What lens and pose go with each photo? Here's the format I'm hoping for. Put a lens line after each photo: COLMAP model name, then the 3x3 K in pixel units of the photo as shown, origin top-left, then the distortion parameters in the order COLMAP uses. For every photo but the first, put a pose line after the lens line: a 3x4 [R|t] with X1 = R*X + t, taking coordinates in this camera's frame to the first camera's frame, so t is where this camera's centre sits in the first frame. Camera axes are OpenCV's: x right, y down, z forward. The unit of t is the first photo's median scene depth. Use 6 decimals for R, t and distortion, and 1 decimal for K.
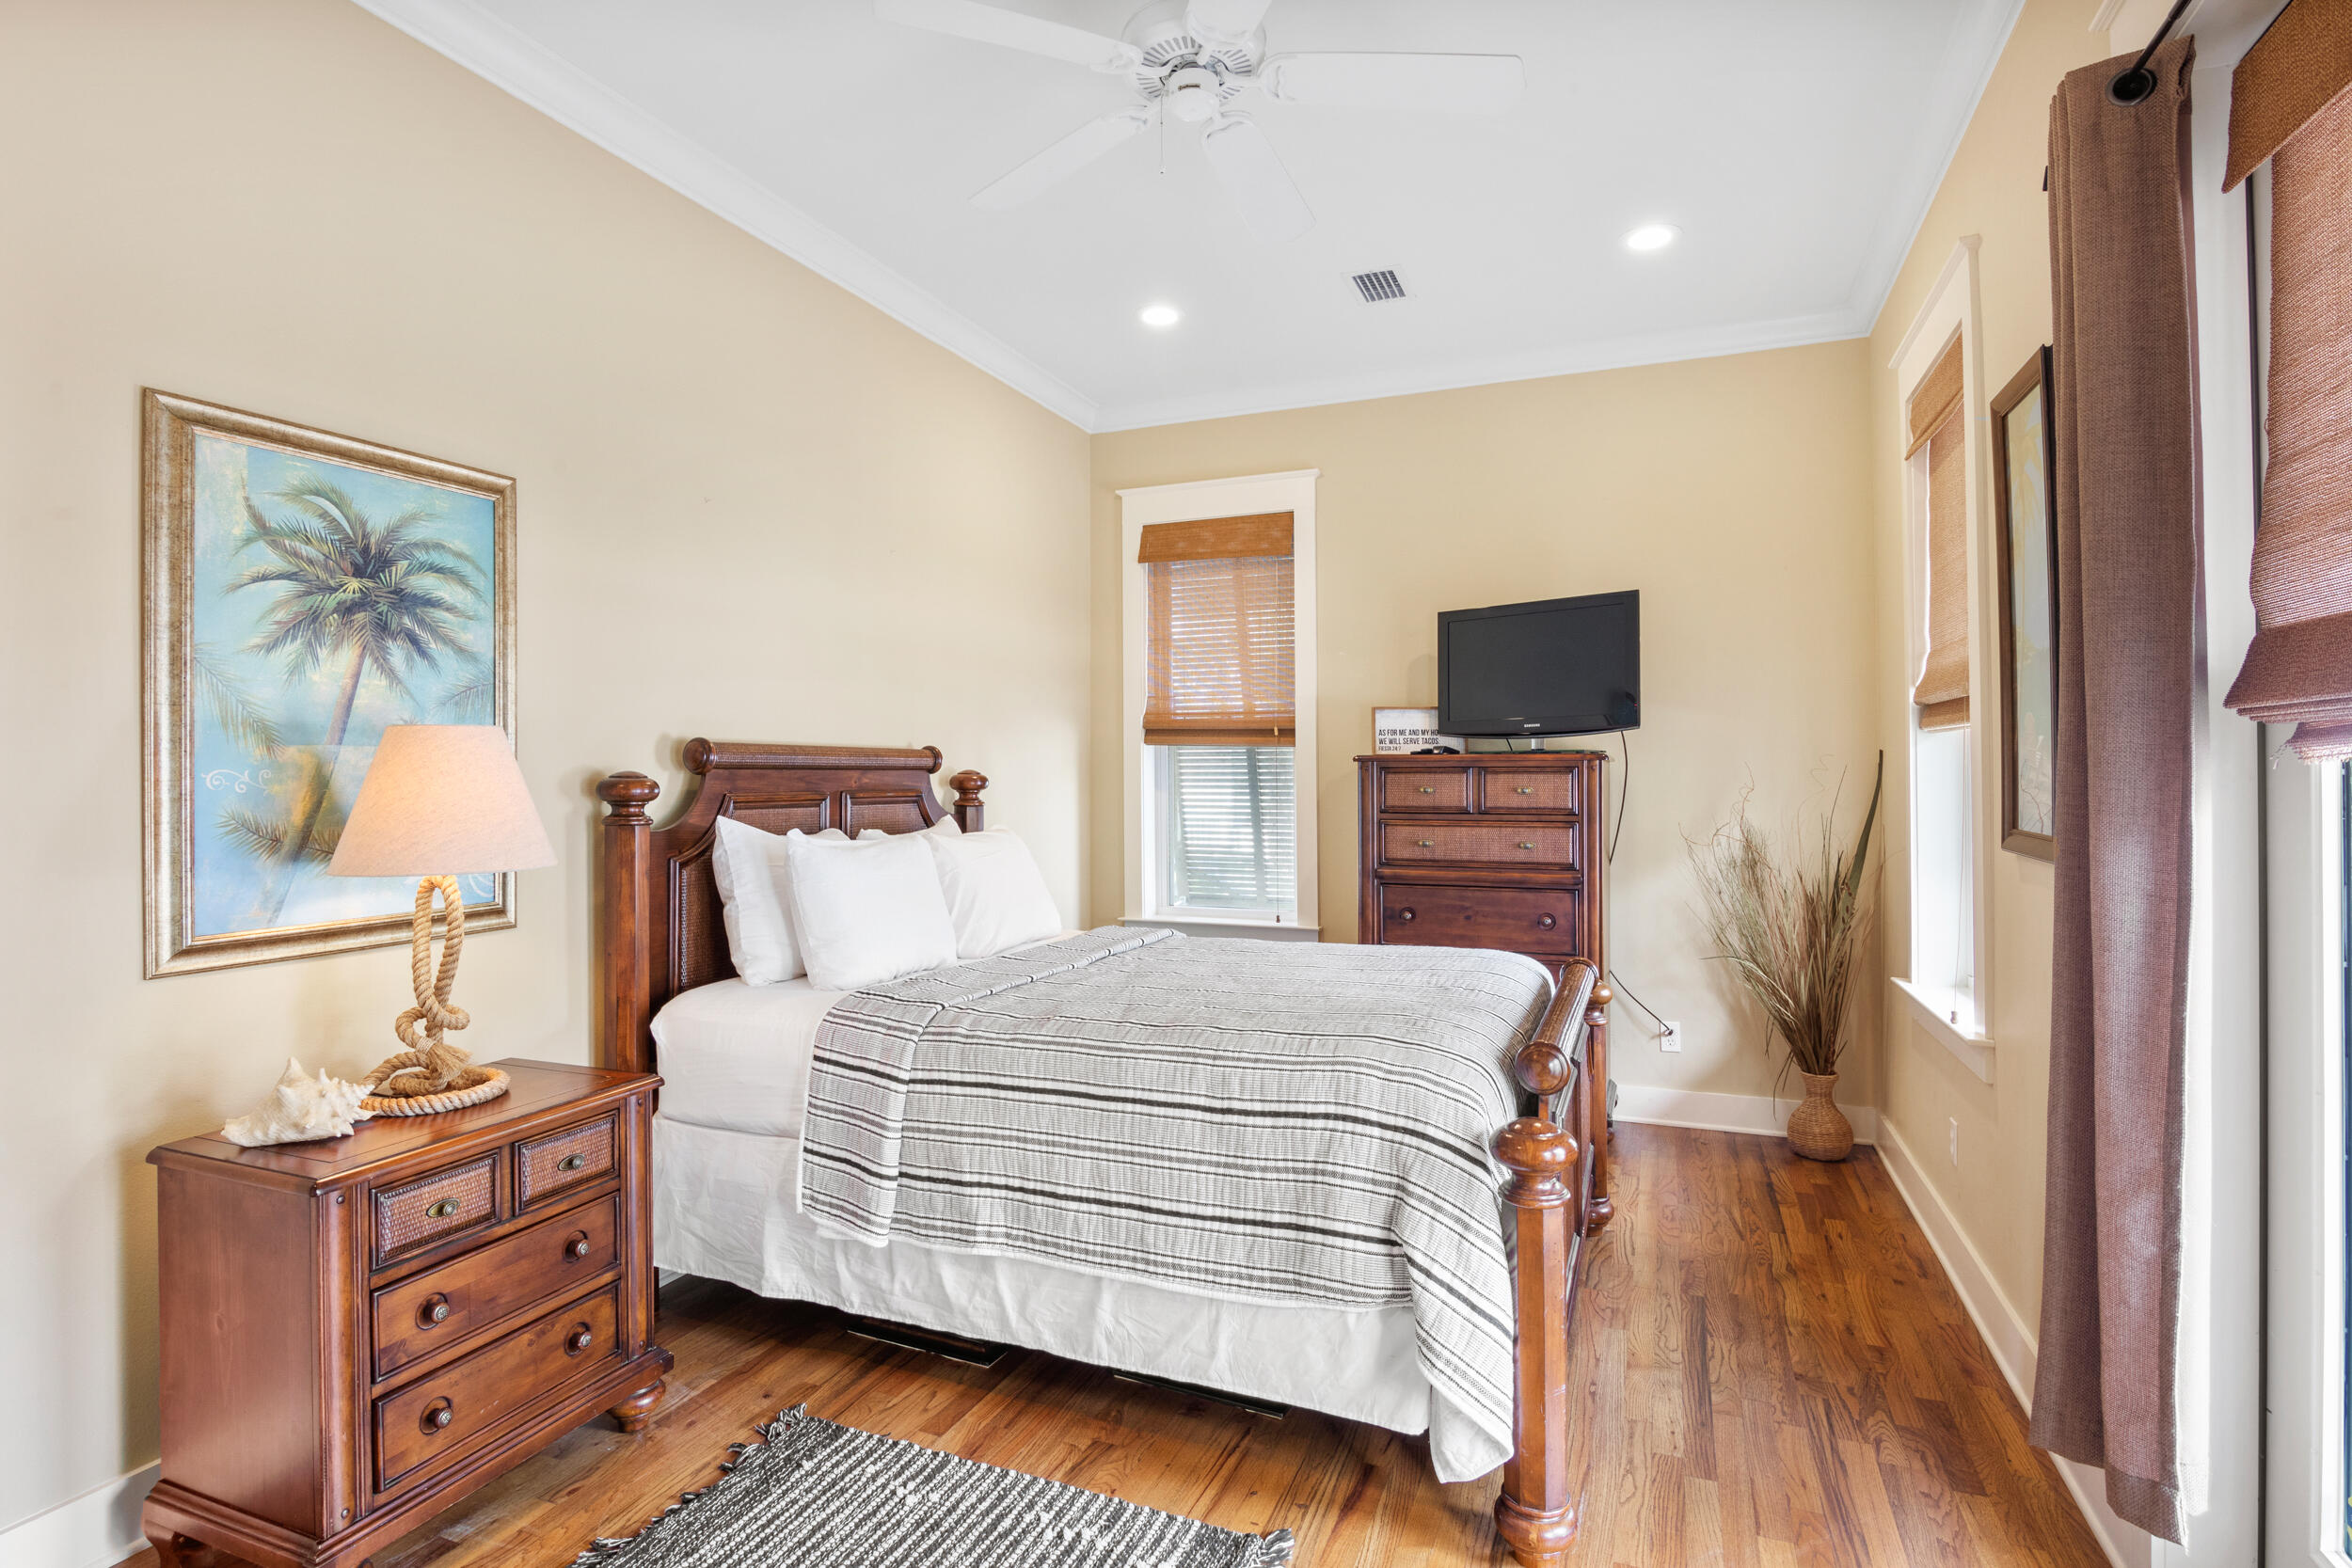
lens RADIAL K [[1170.0, 0, 1161.6], [0, 1170.0, 778.6], [0, 0, 1]] dist [-0.016367, -0.001693]
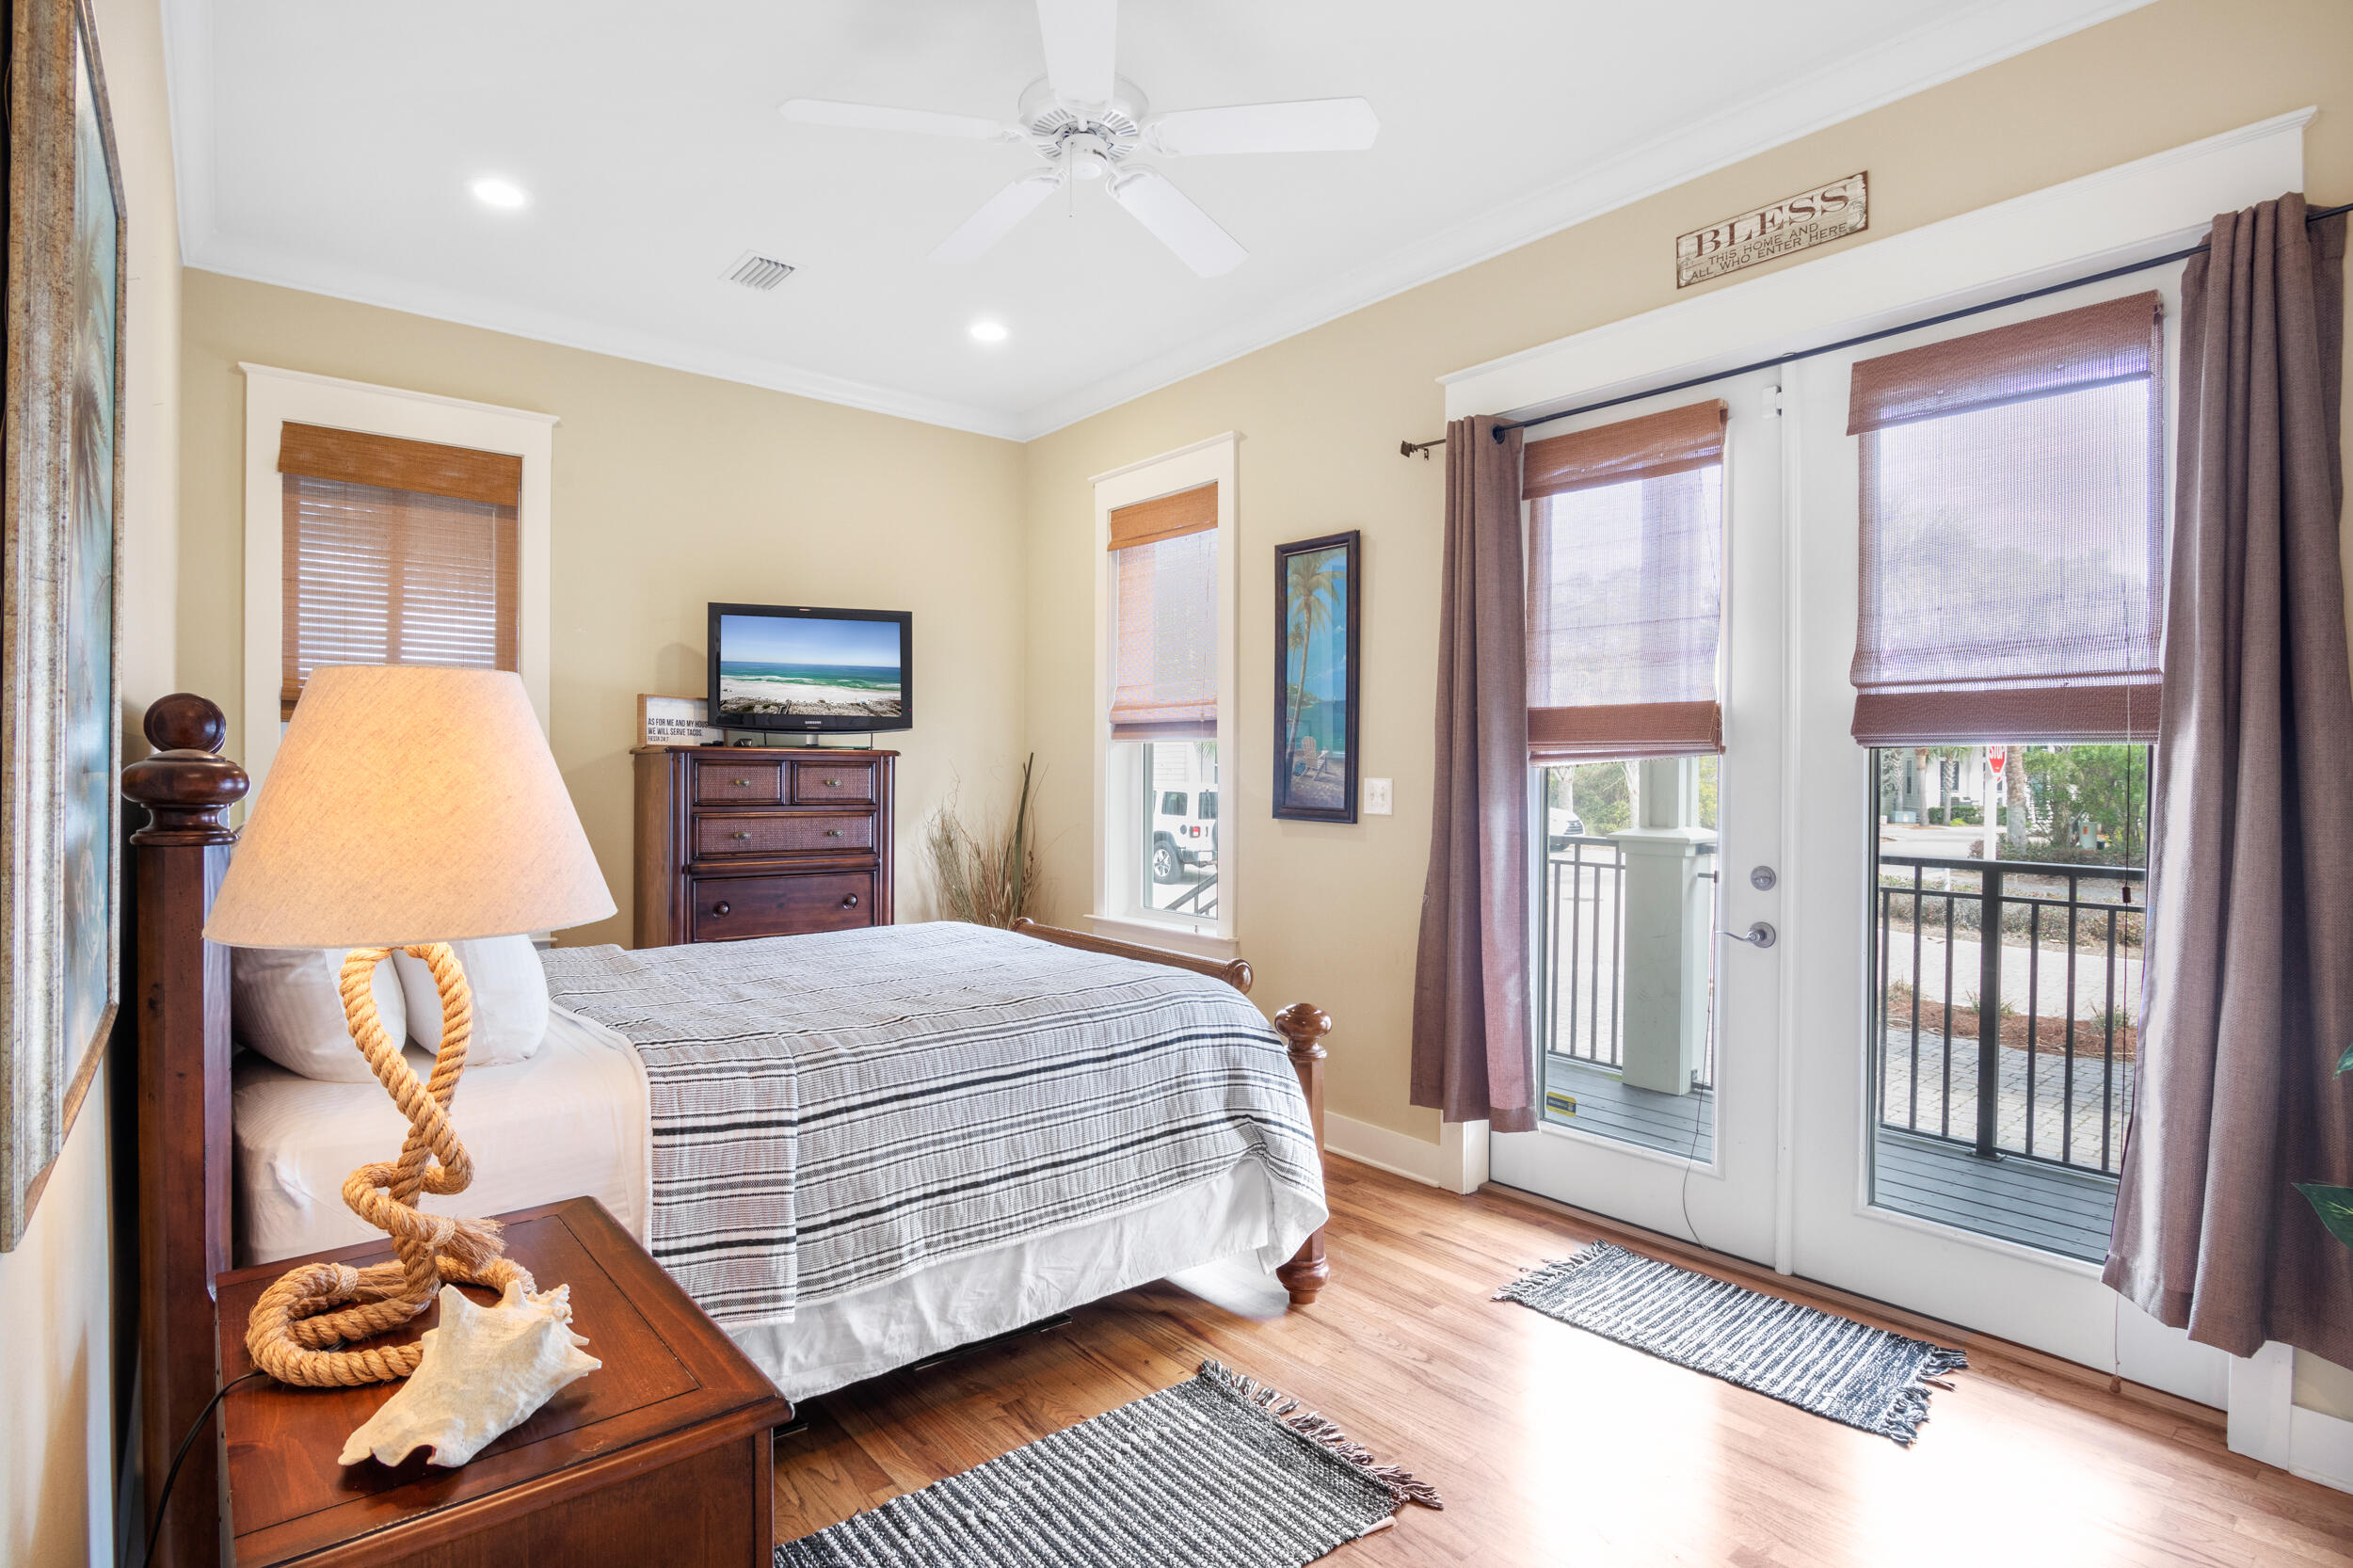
lens RADIAL K [[1170.6, 0, 1164.3], [0, 1170.6, 799.4], [0, 0, 1]] dist [-0.016367, -0.001693]
pose [[0.470434, -0.014302, 0.882319, -0.894240], [-0.006961, 0.999777, 0.019918, 0.003189], [-0.882408, -0.015512, 0.470230, 0.384567]]
